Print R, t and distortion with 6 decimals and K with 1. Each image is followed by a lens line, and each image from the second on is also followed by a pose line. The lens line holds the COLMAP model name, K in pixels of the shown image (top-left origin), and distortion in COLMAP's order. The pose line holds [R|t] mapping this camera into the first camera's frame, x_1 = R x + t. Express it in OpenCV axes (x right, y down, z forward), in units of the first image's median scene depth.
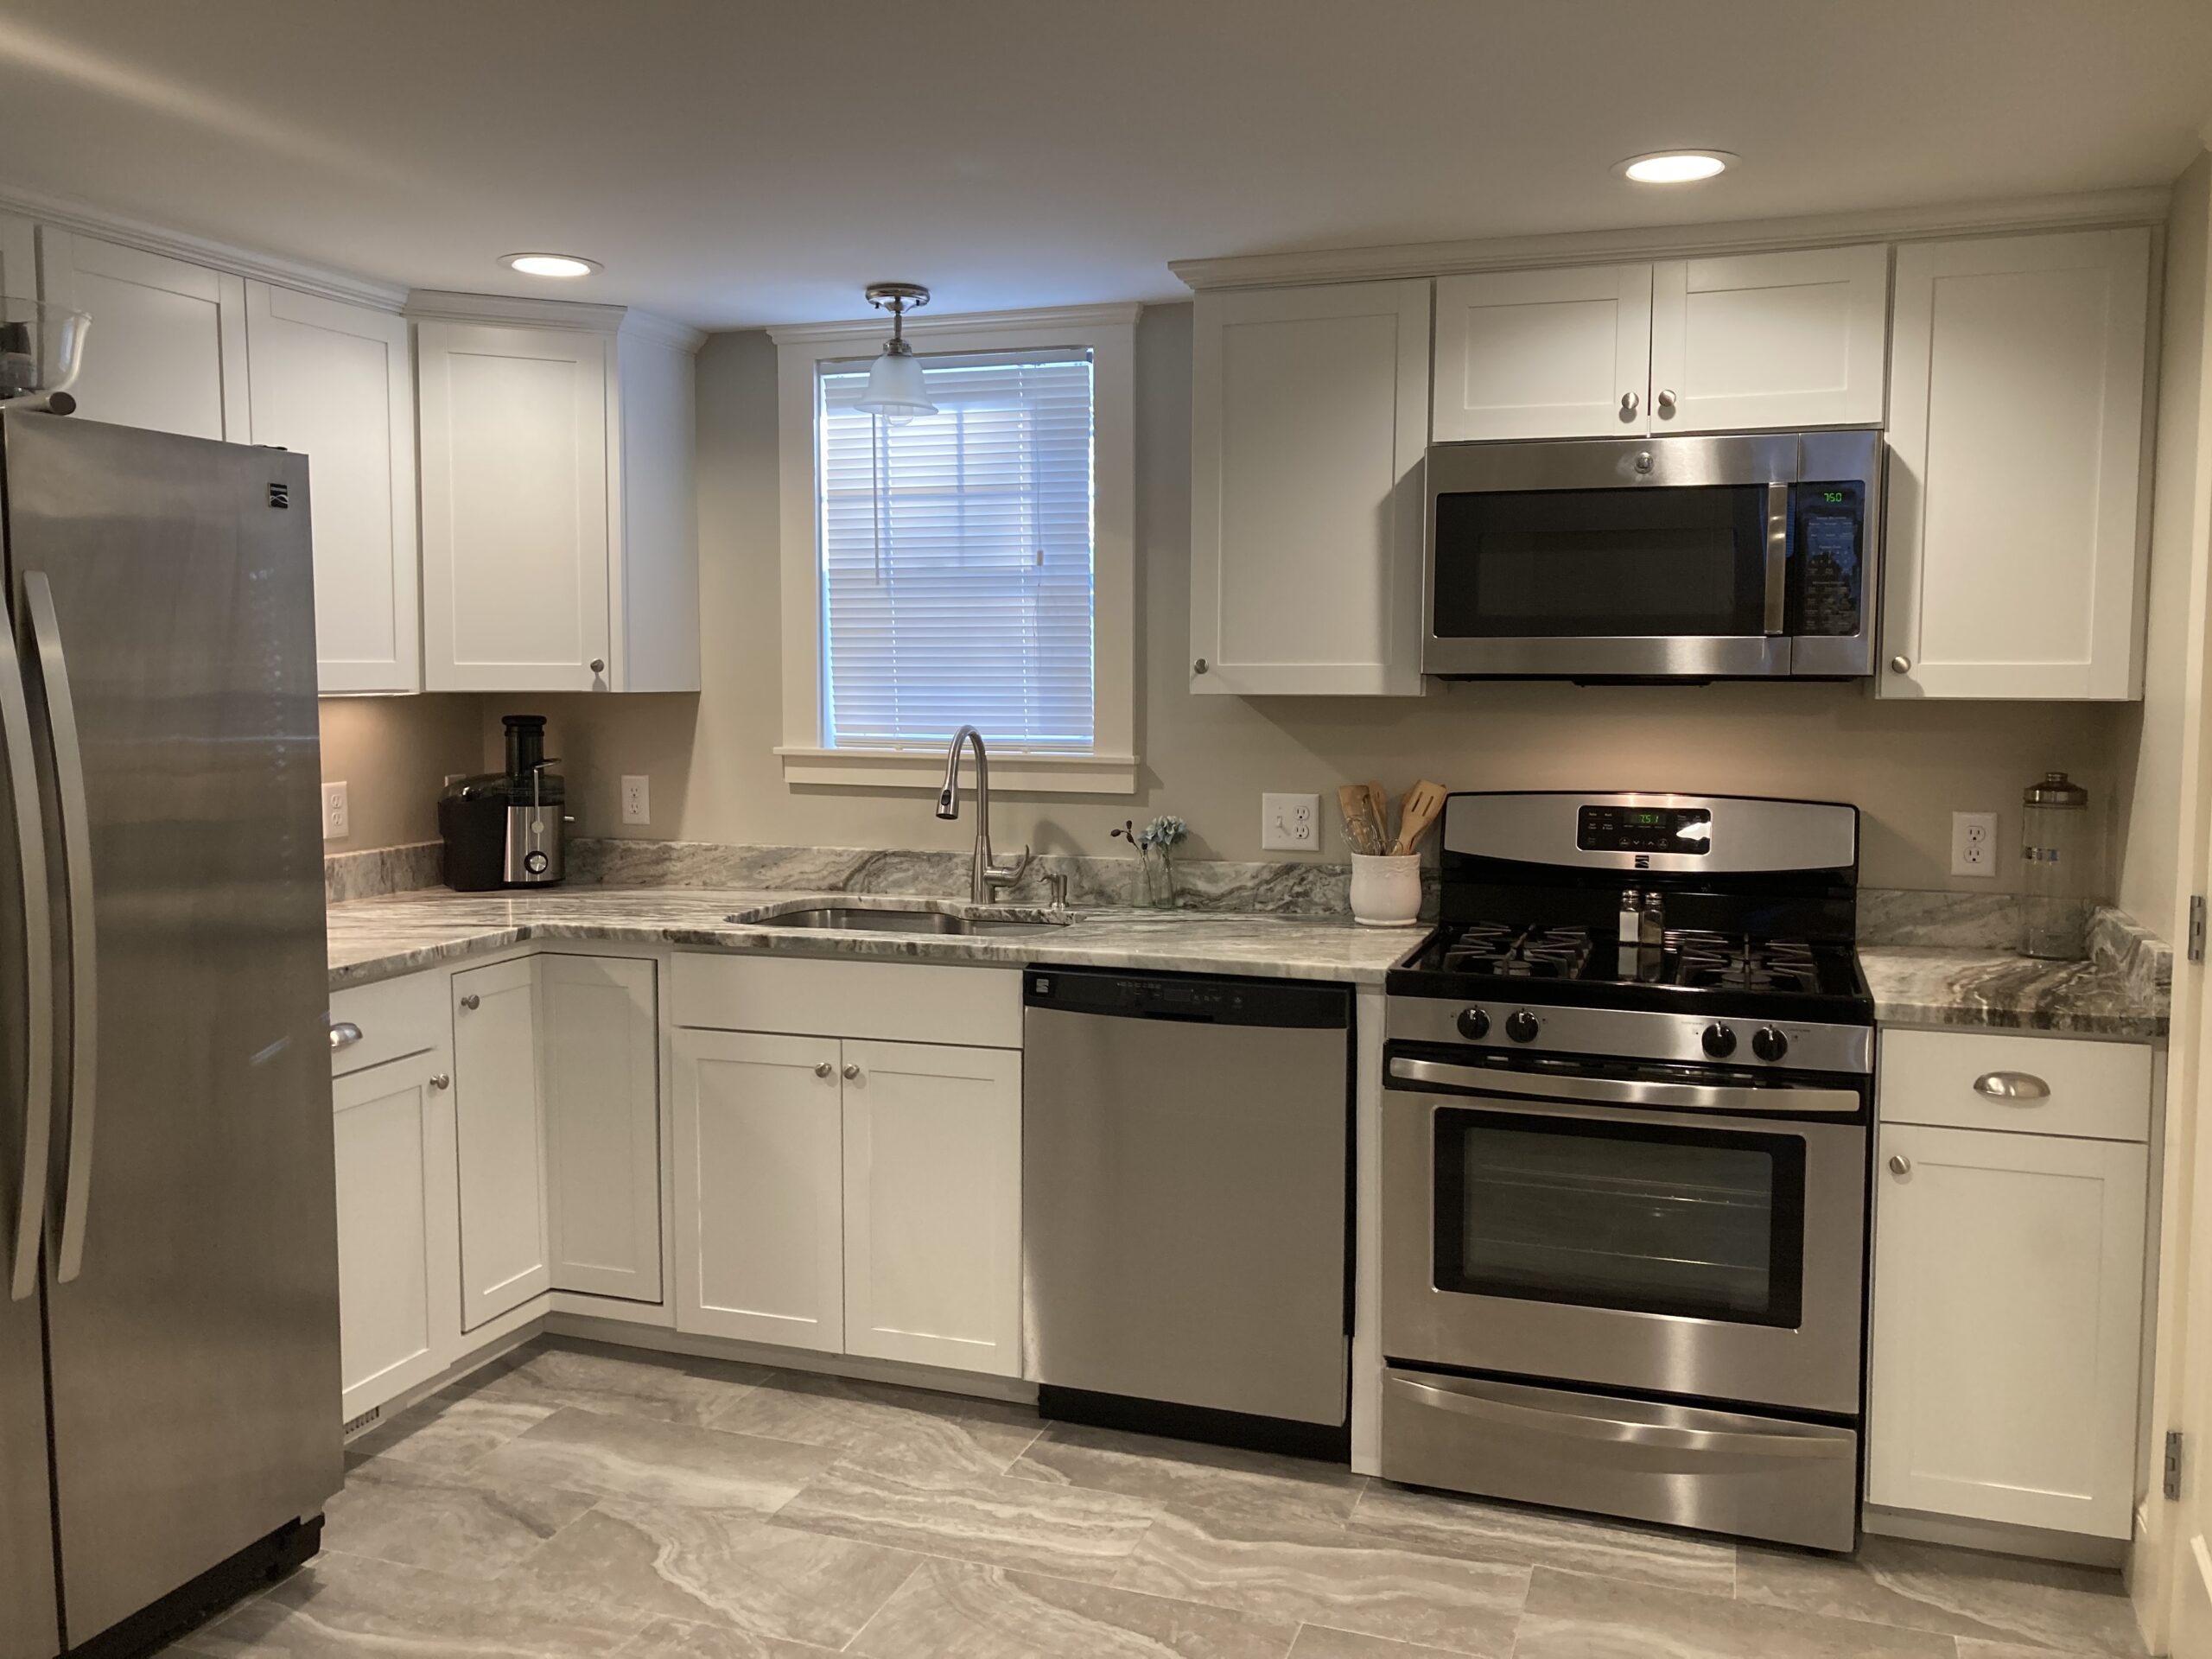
lens RADIAL K [[1822.6, 0, 1079.7], [0, 1822.6, 822.7], [0, 0, 1]] dist [0.012307, -0.001527]
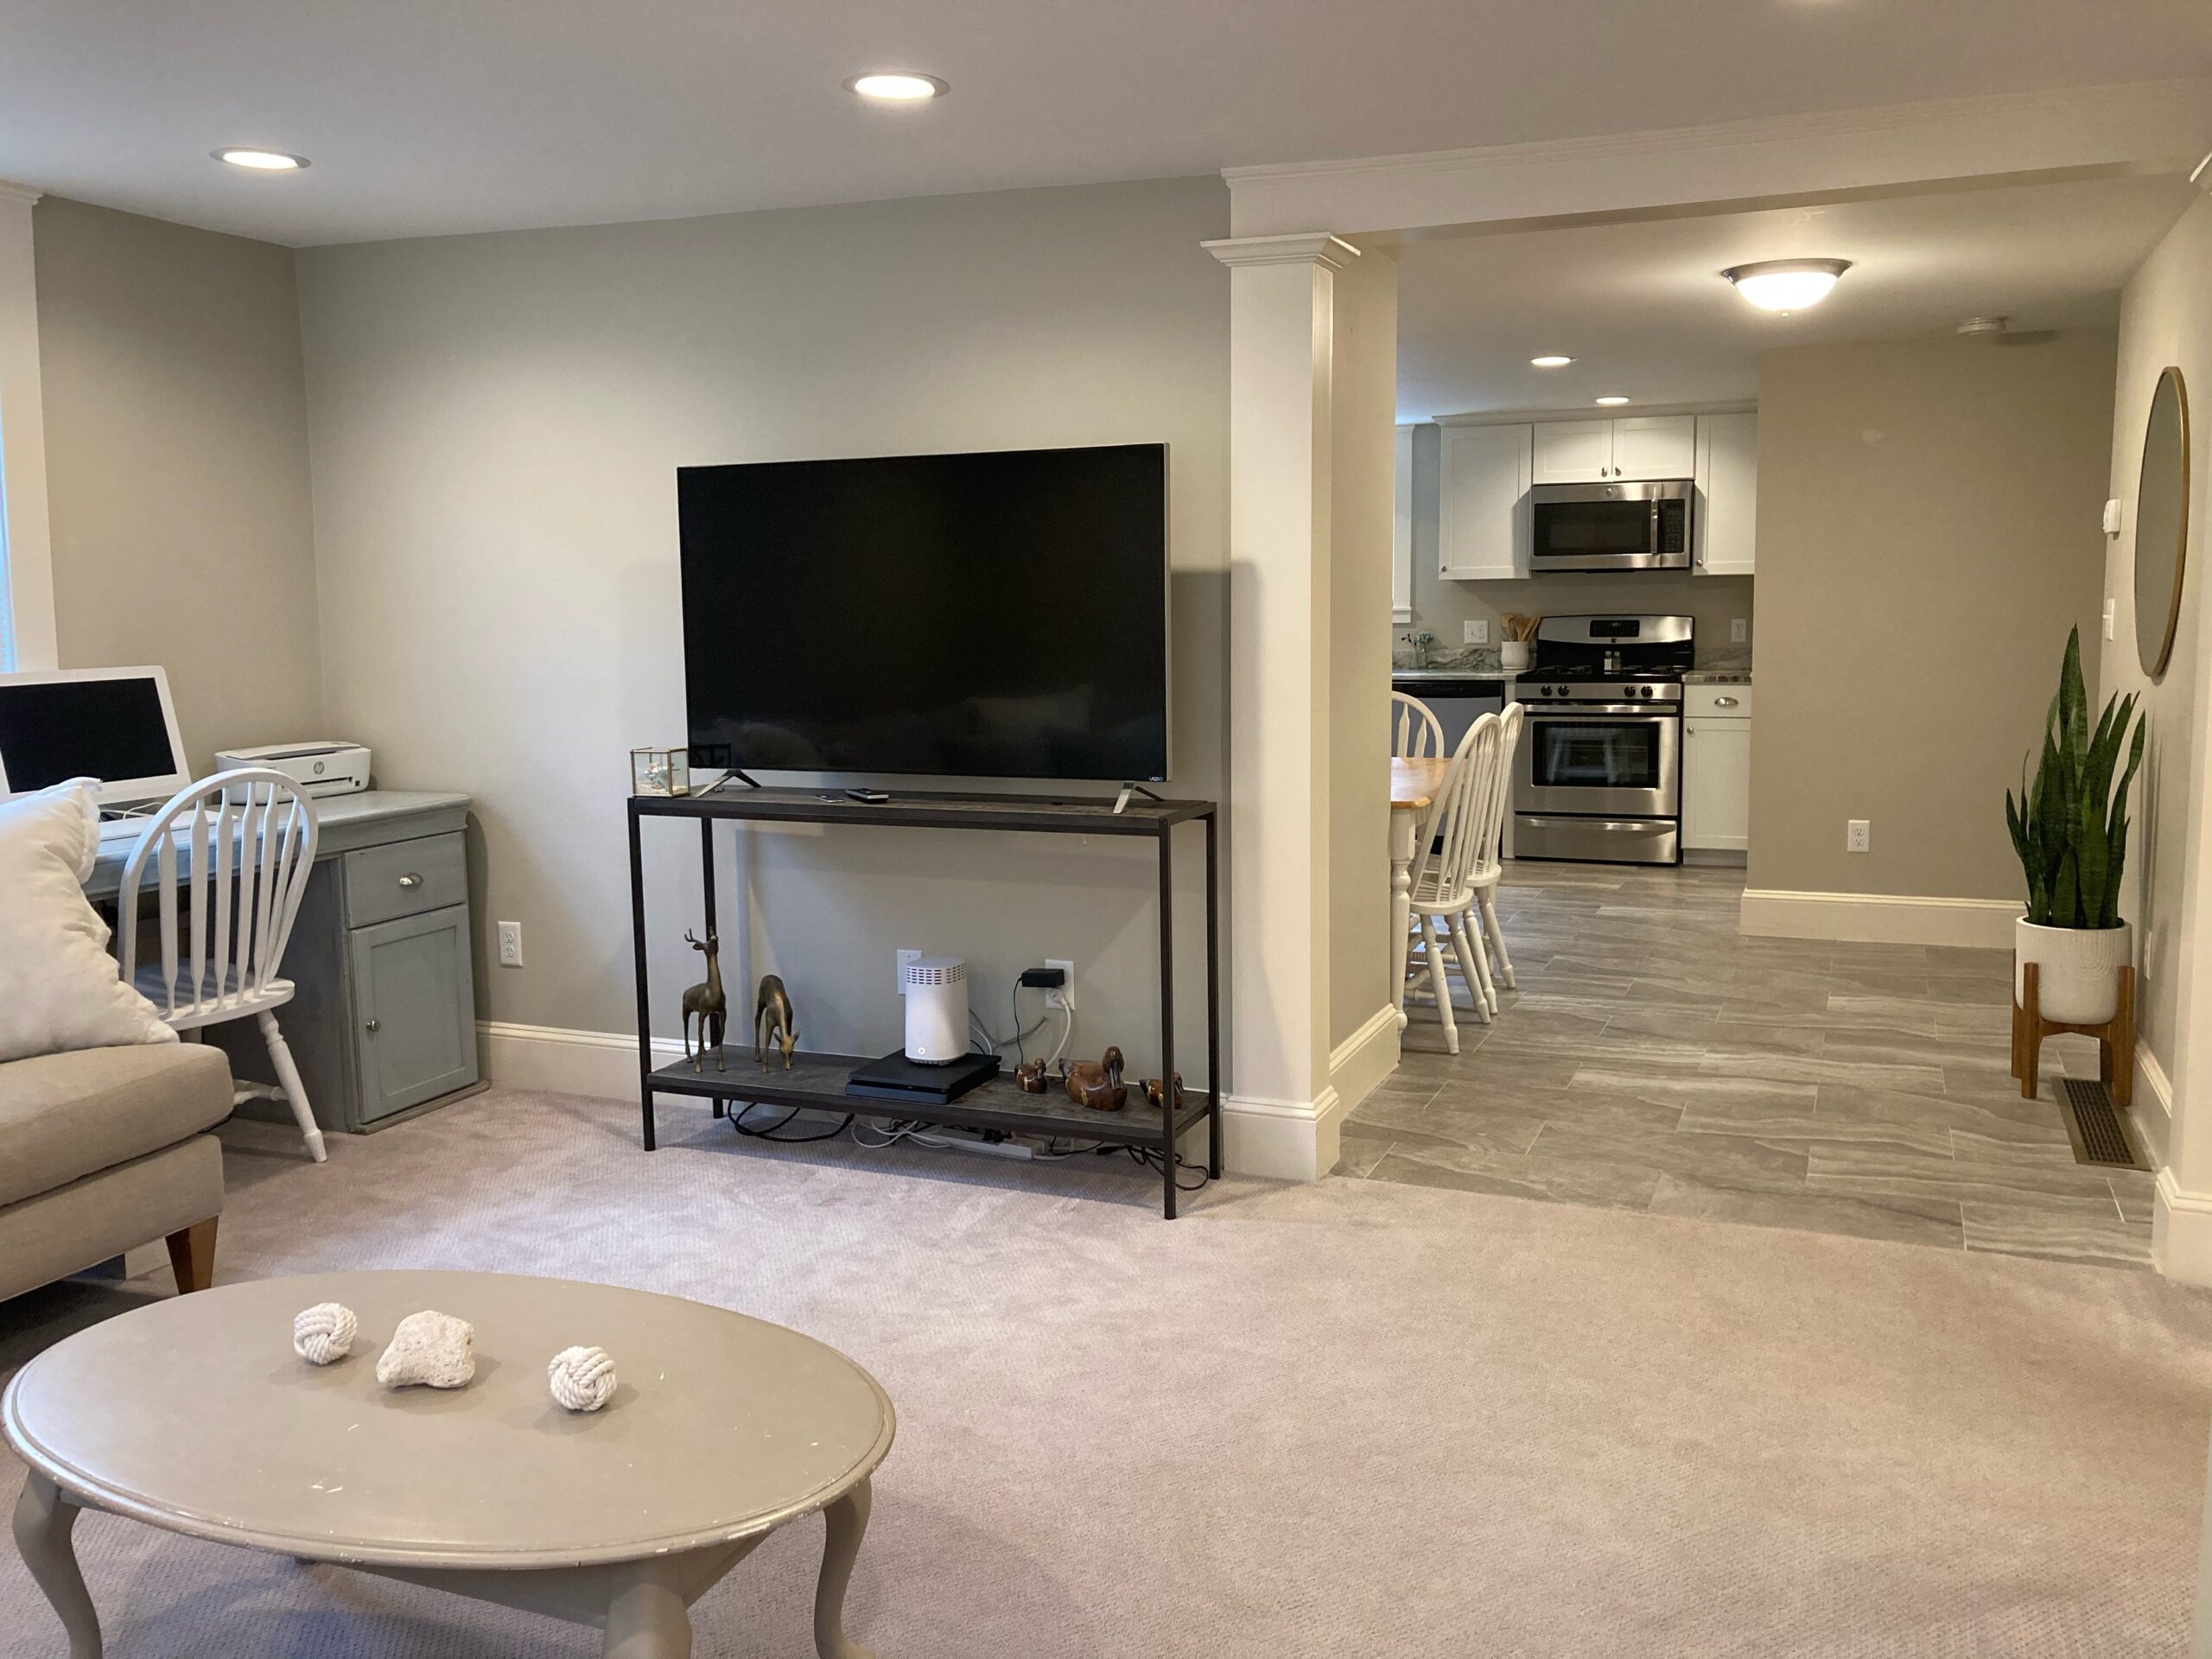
lens RADIAL K [[1830.4, 0, 1090.7], [0, 1830.4, 808.2], [0, 0, 1]] dist [0.030962, -0.016254]
pose [[0.998296, -0.007236, -0.057909, -0.319458], [0.008896, 0.999555, 0.028464, 0.196328], [0.057677, -0.028930, 0.997916, -1.837841]]
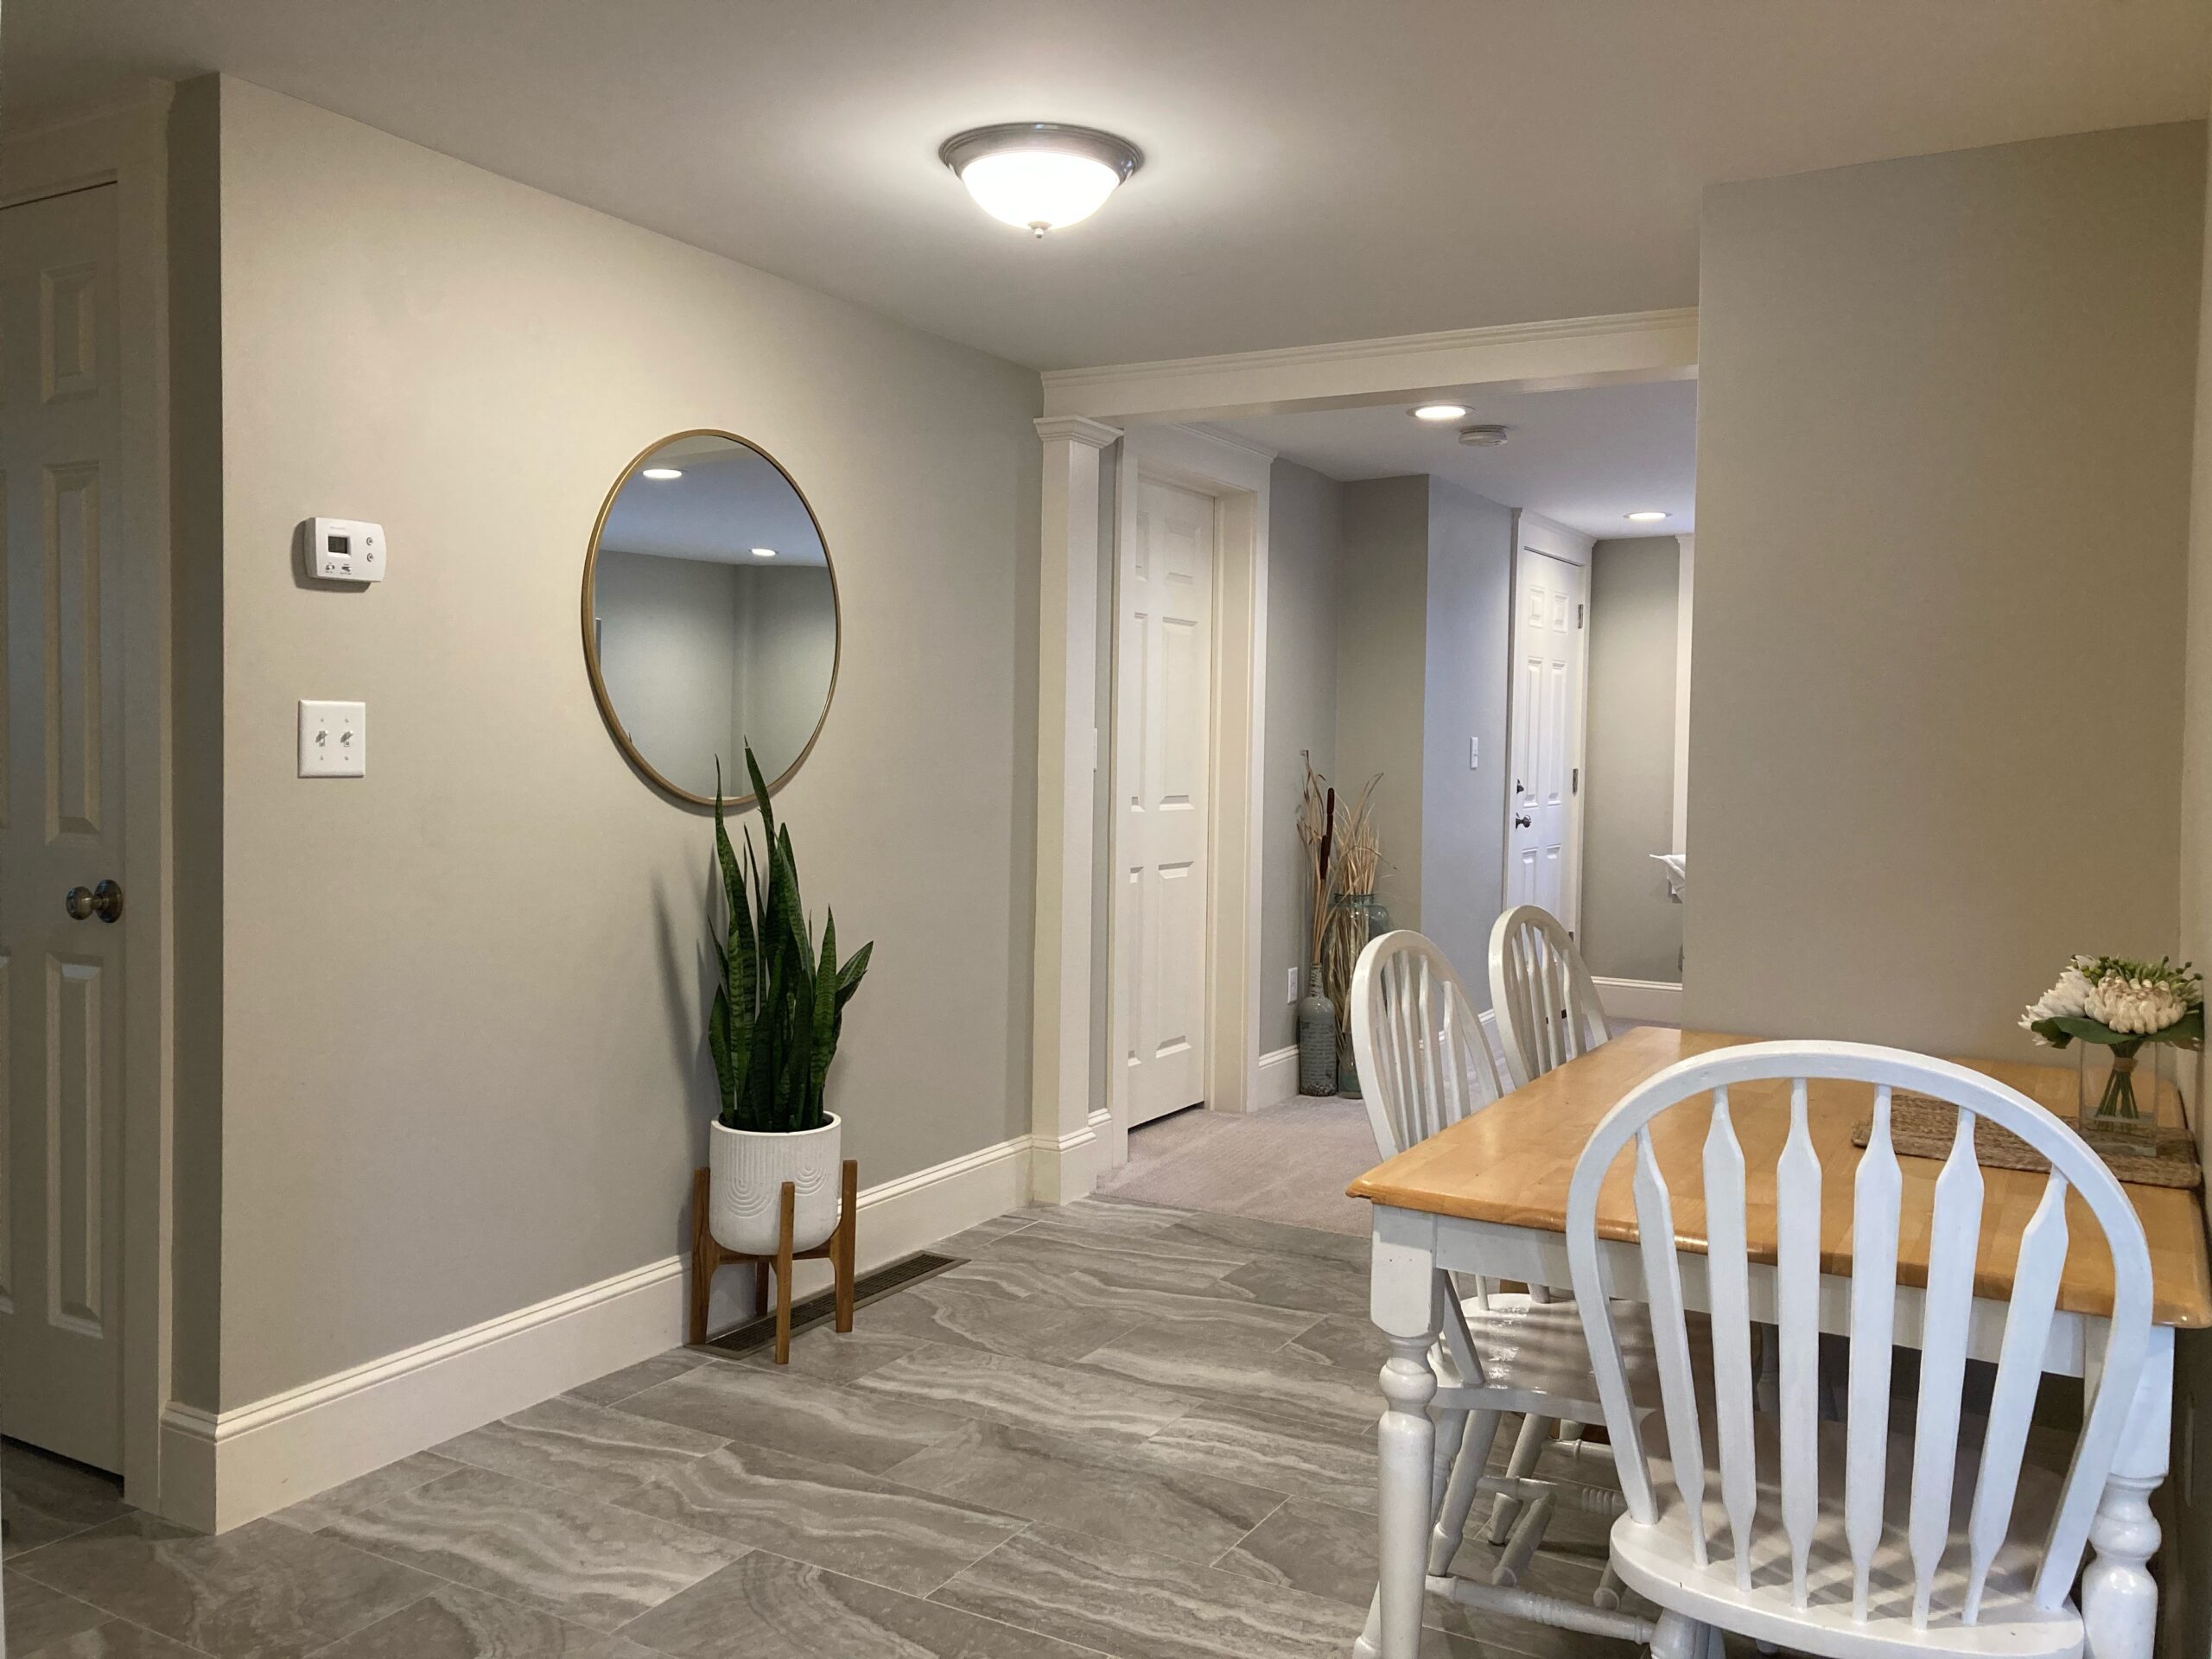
lens RADIAL K [[1833.9, 0, 1106.0], [0, 1833.9, 829.5], [0, 0, 1]] dist [0.026467, -0.013979]
pose [[-0.986567, -0.025310, 0.161382, -0.001613], [-0.003670, 0.991109, 0.133000, 0.002388], [-0.163313, 0.130621, -0.977889, 0.760113]]
